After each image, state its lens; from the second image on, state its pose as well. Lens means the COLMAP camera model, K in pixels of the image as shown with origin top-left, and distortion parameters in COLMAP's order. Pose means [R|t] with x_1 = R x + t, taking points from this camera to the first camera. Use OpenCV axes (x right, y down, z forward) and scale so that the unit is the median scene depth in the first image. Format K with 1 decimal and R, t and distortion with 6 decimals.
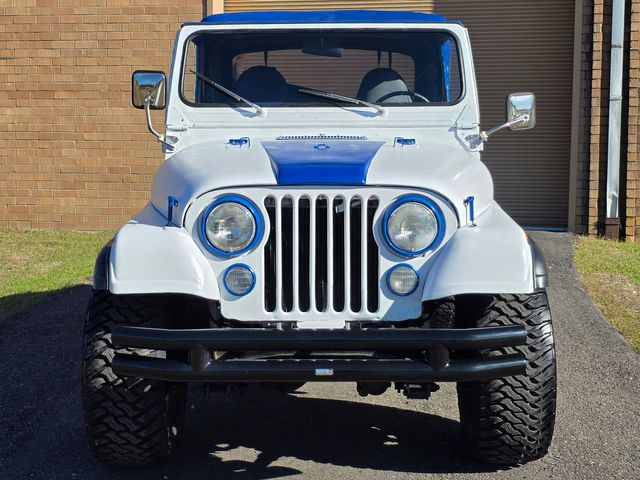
lens RADIAL K [[1093.3, 0, 320.0], [0, 1093.3, 240.0], [0, 0, 1]] dist [0.111428, -0.054273]
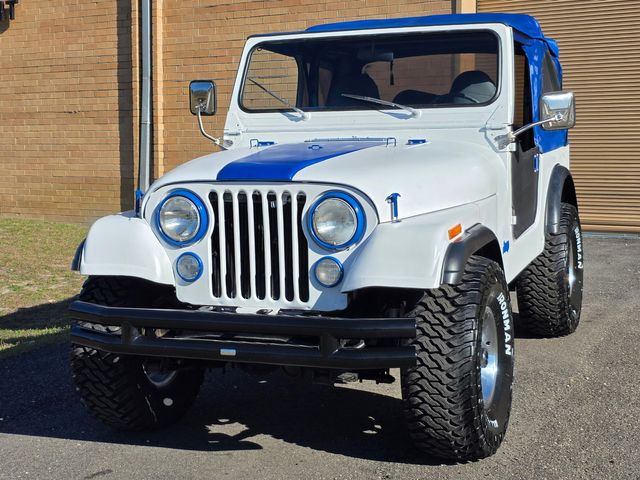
lens RADIAL K [[1074.5, 0, 320.0], [0, 1074.5, 275.6], [0, 0, 1]] dist [0.139994, -0.040348]
pose [[0.931841, 0.035139, -0.361163, 0.439207], [-0.027893, 0.999292, 0.025258, 0.013912], [0.361794, -0.013462, 0.932161, 0.034584]]
